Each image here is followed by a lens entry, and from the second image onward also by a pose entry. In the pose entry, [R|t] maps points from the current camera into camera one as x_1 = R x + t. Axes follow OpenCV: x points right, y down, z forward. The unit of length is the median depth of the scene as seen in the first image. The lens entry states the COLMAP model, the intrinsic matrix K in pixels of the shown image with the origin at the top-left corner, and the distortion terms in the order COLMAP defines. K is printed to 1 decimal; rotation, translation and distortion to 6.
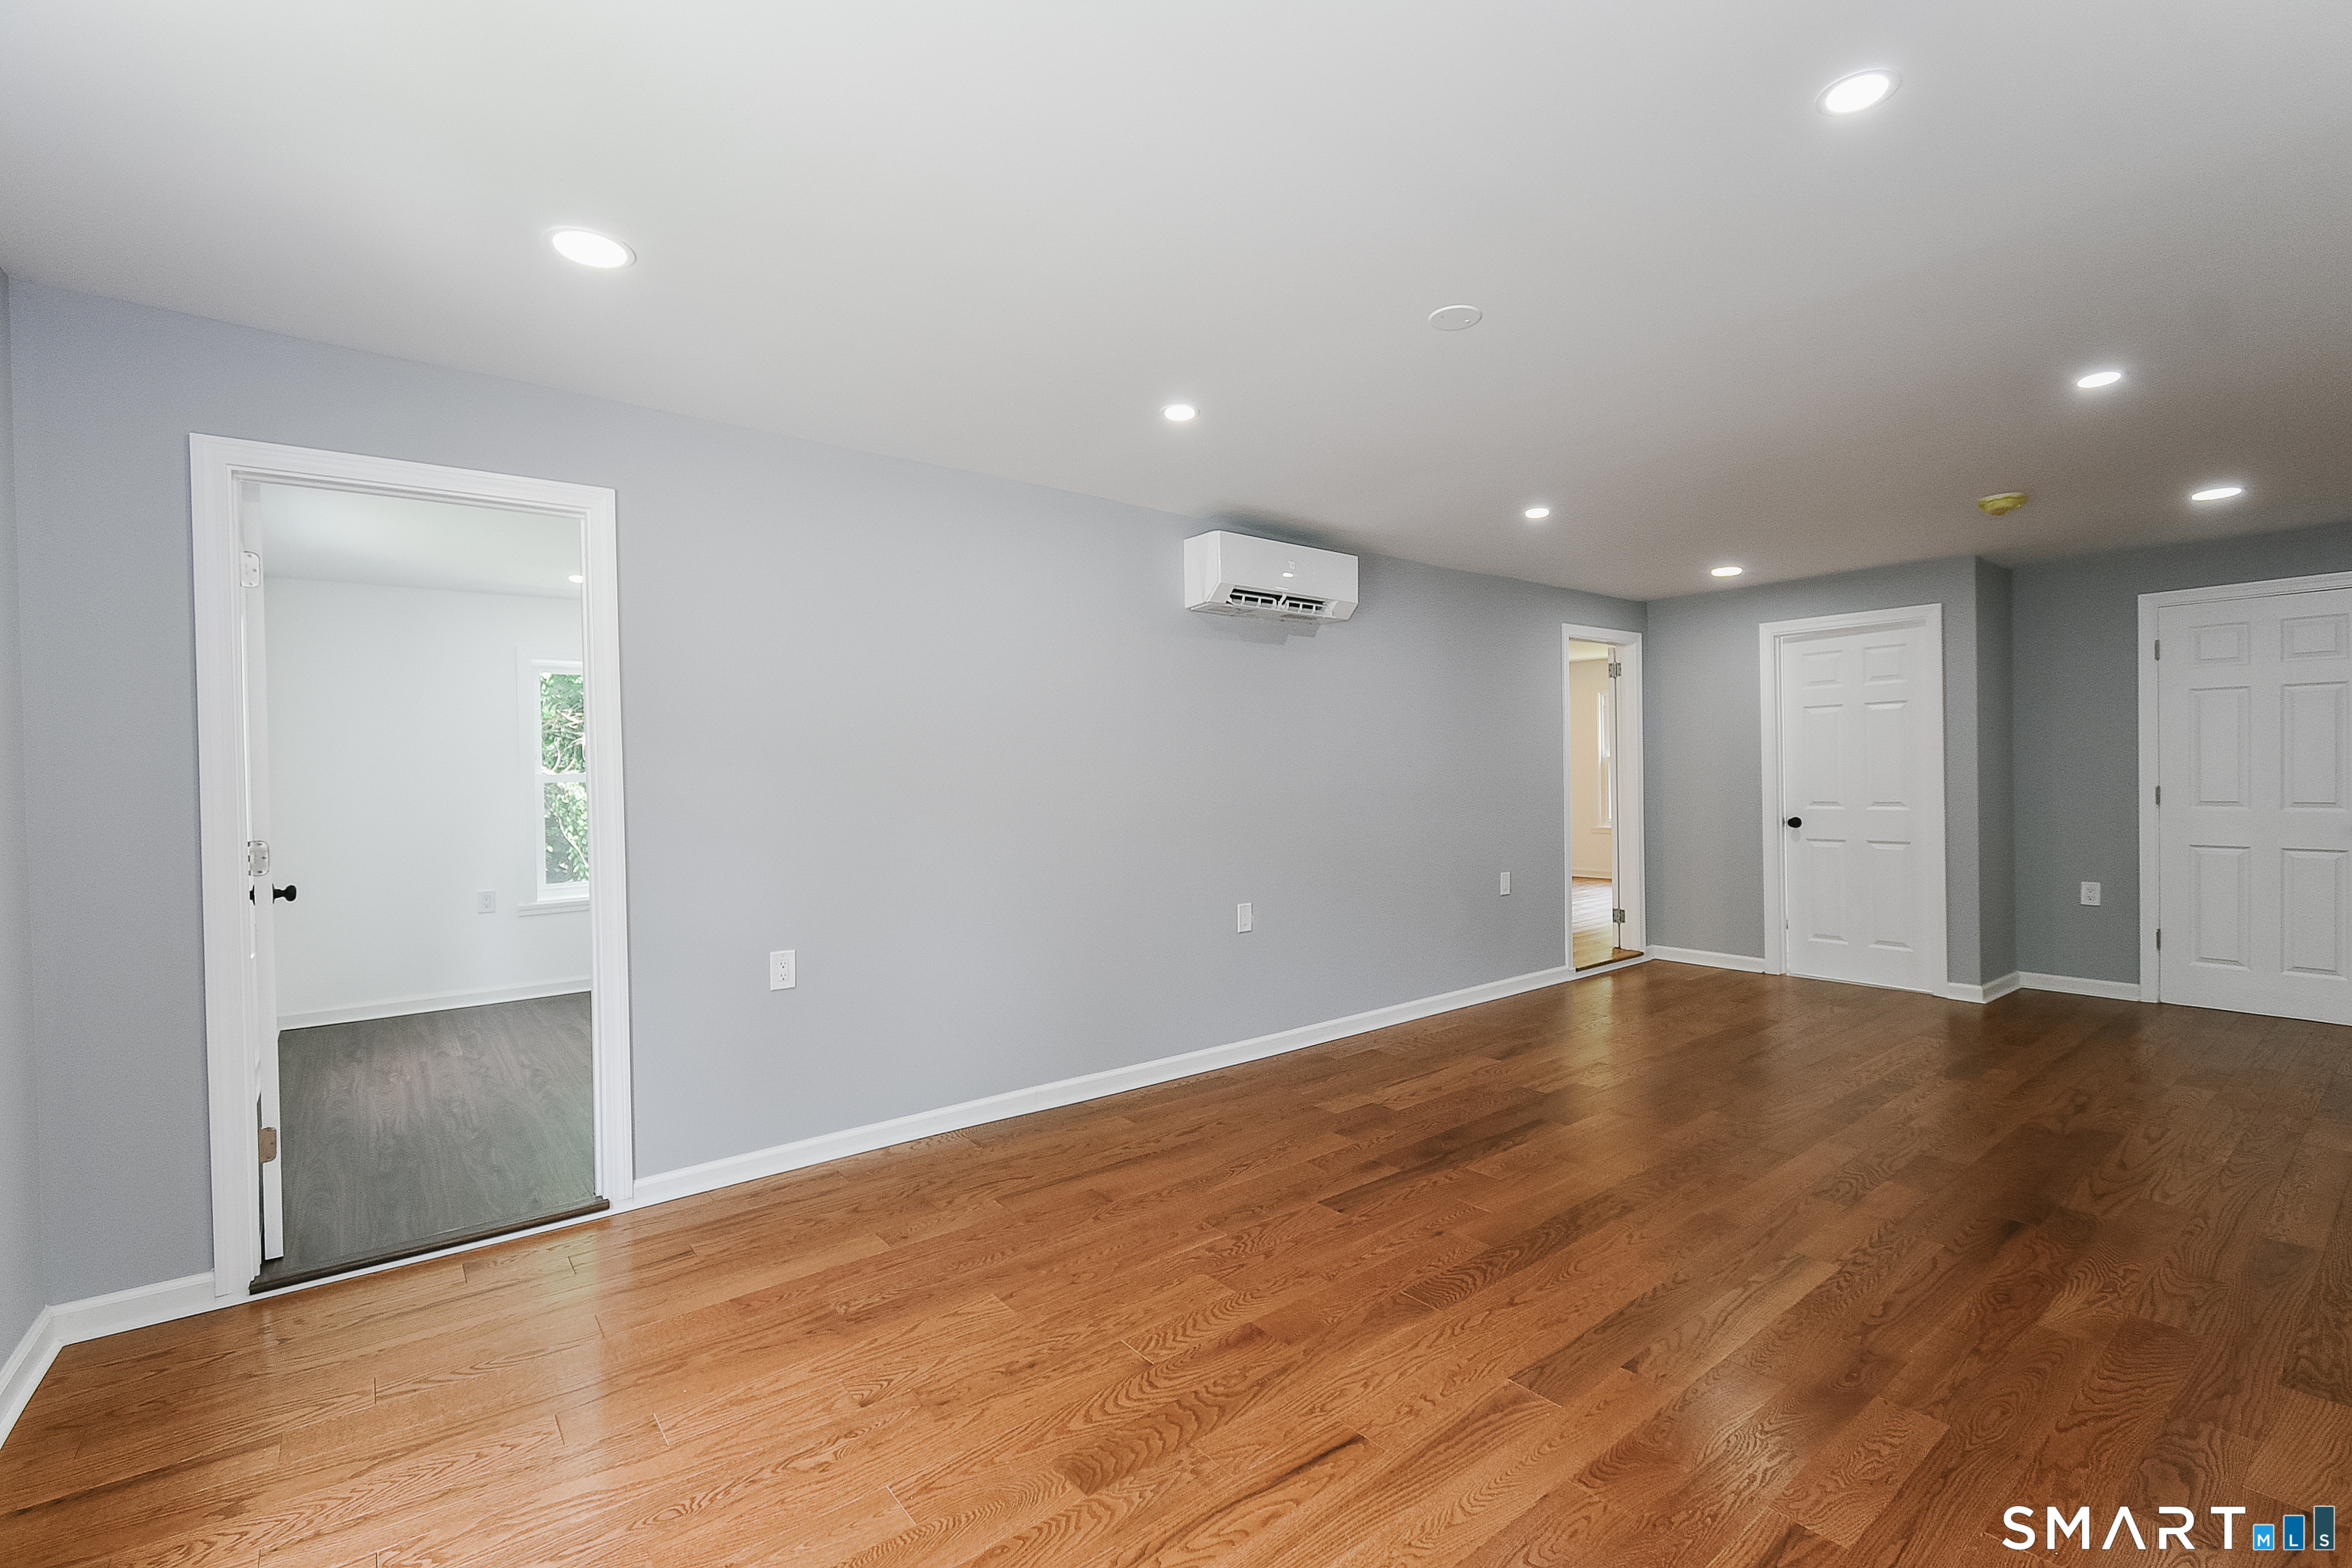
lens RADIAL K [[1059.8, 0, 1164.7], [0, 1059.8, 785.4], [0, 0, 1]] dist [0.007748, -0.004637]
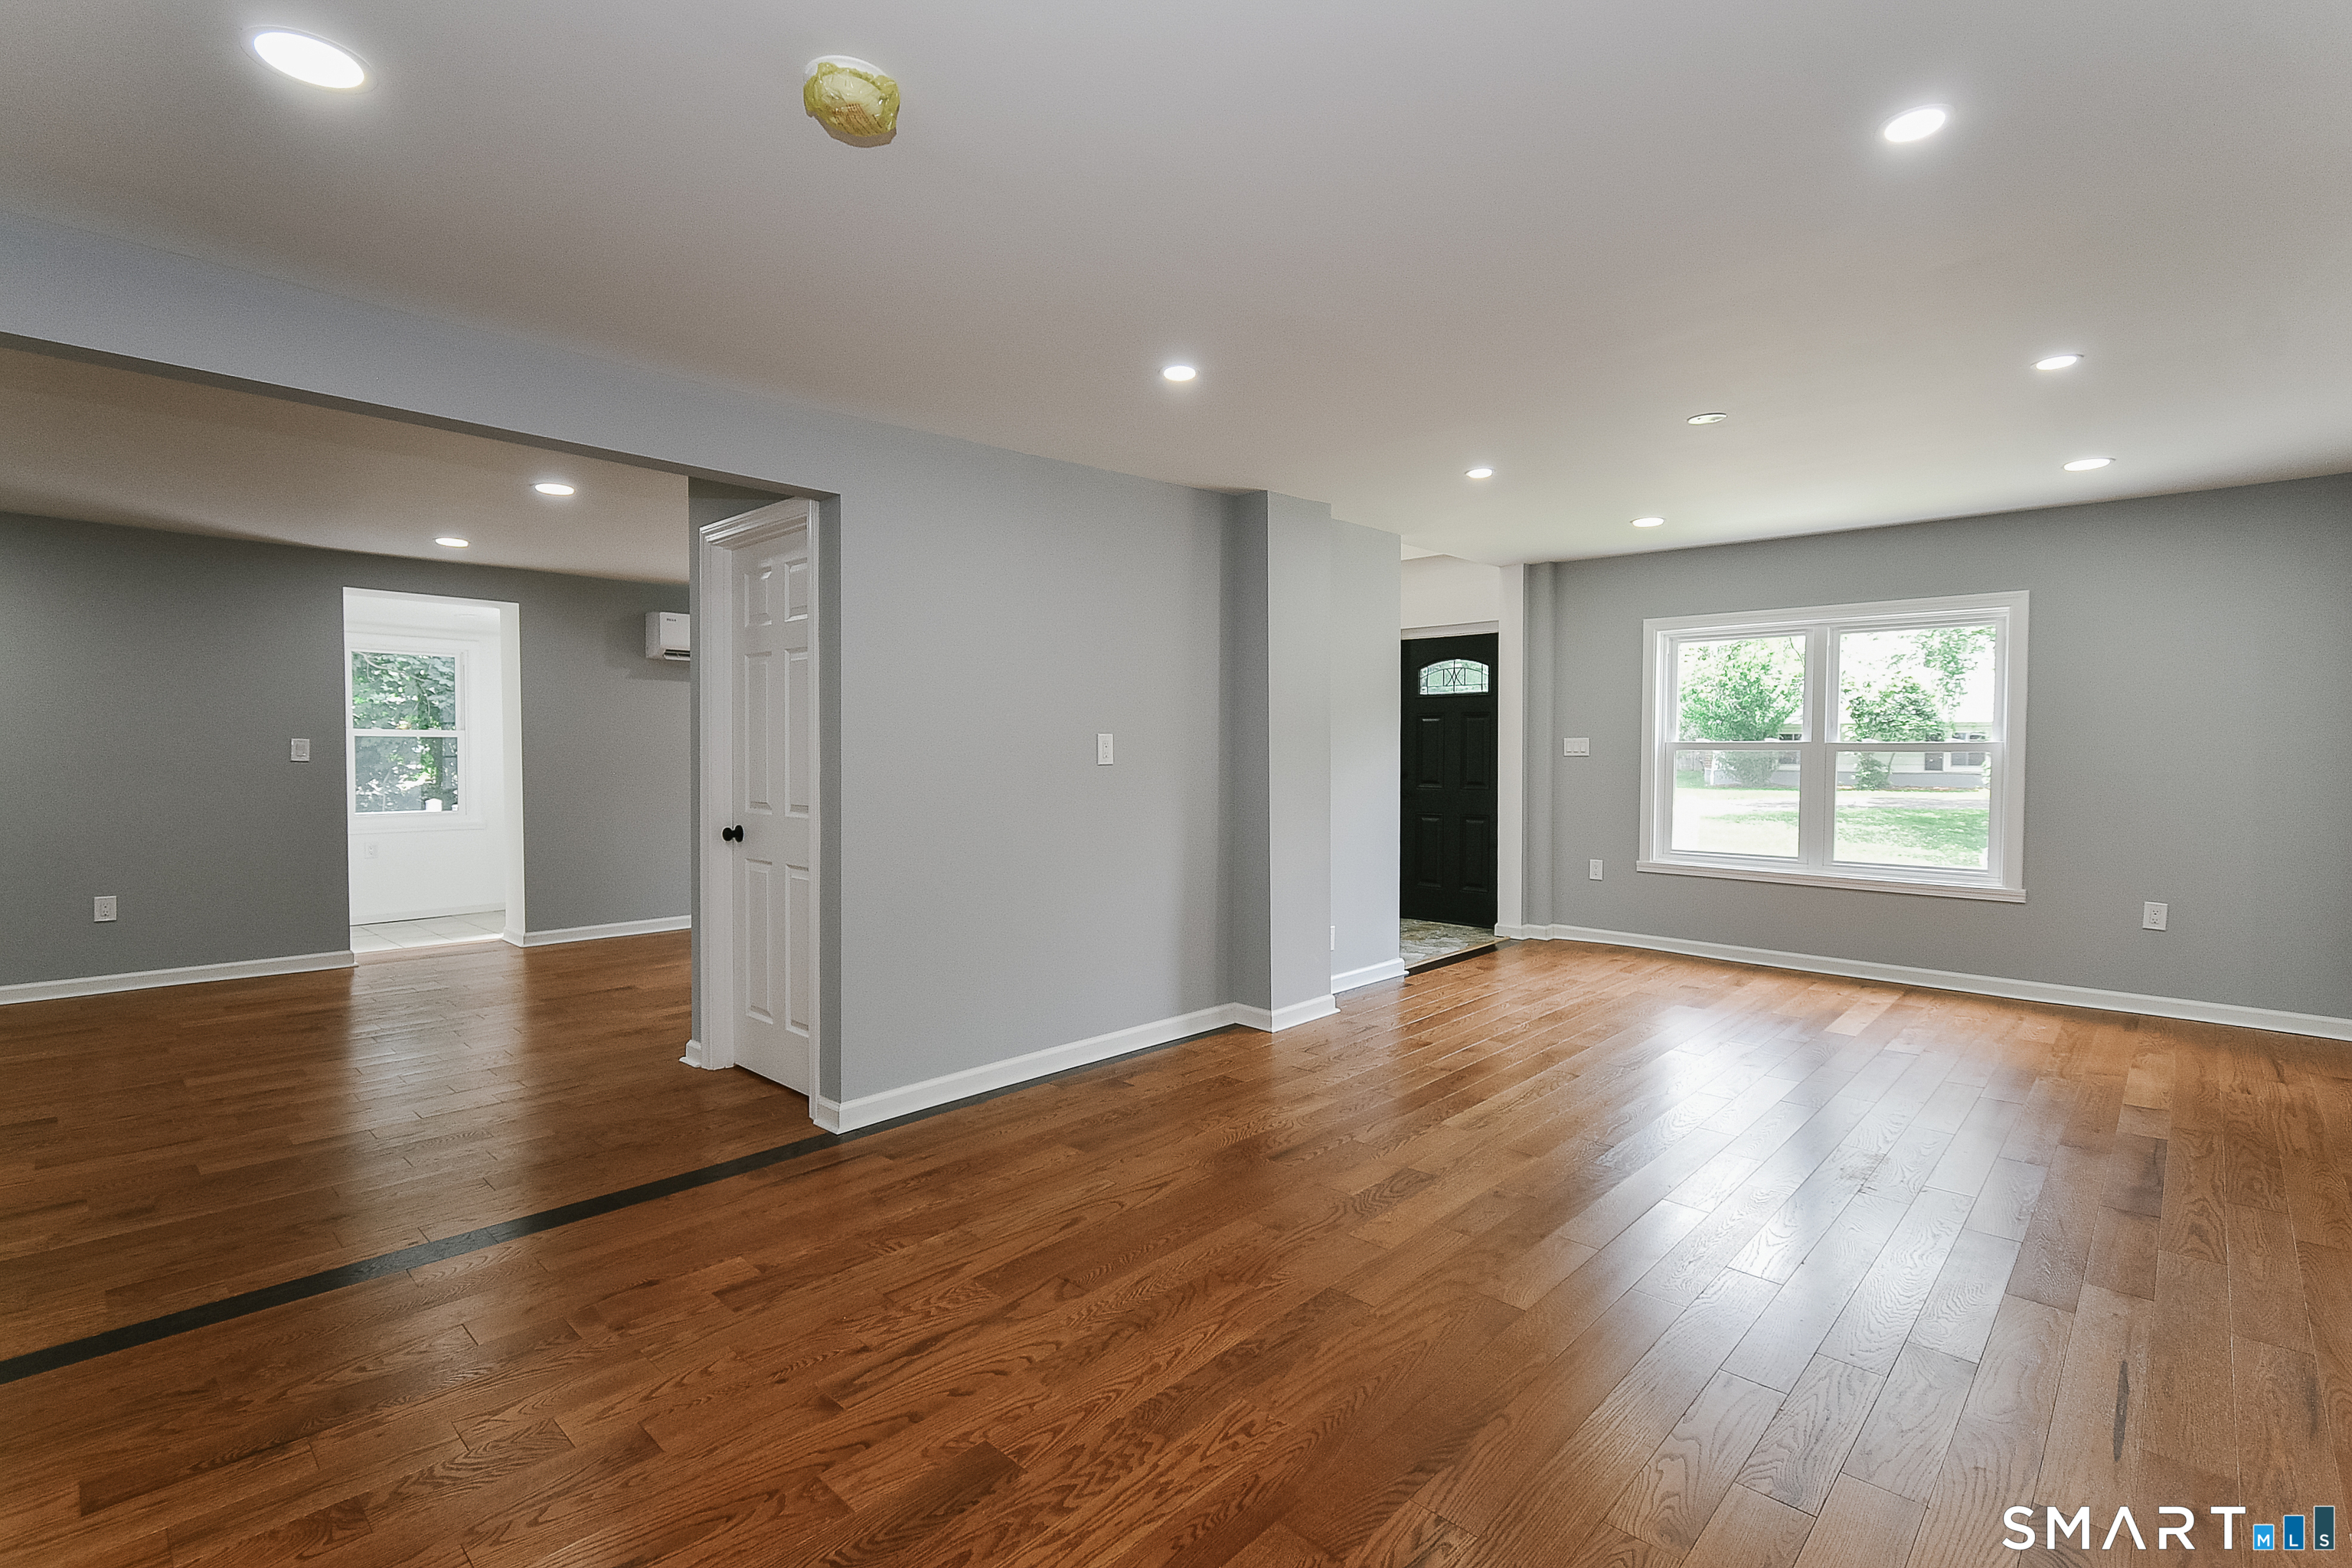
lens RADIAL K [[1059.8, 0, 1165.0], [0, 1059.8, 769.6], [0, 0, 1]] dist [0.007748, -0.004637]
pose [[-0.988876, 0.015539, -0.147929, 0.708569], [0.009746, 0.999160, 0.039801, -0.025636], [0.148423, 0.037917, -0.988197, 1.375393]]
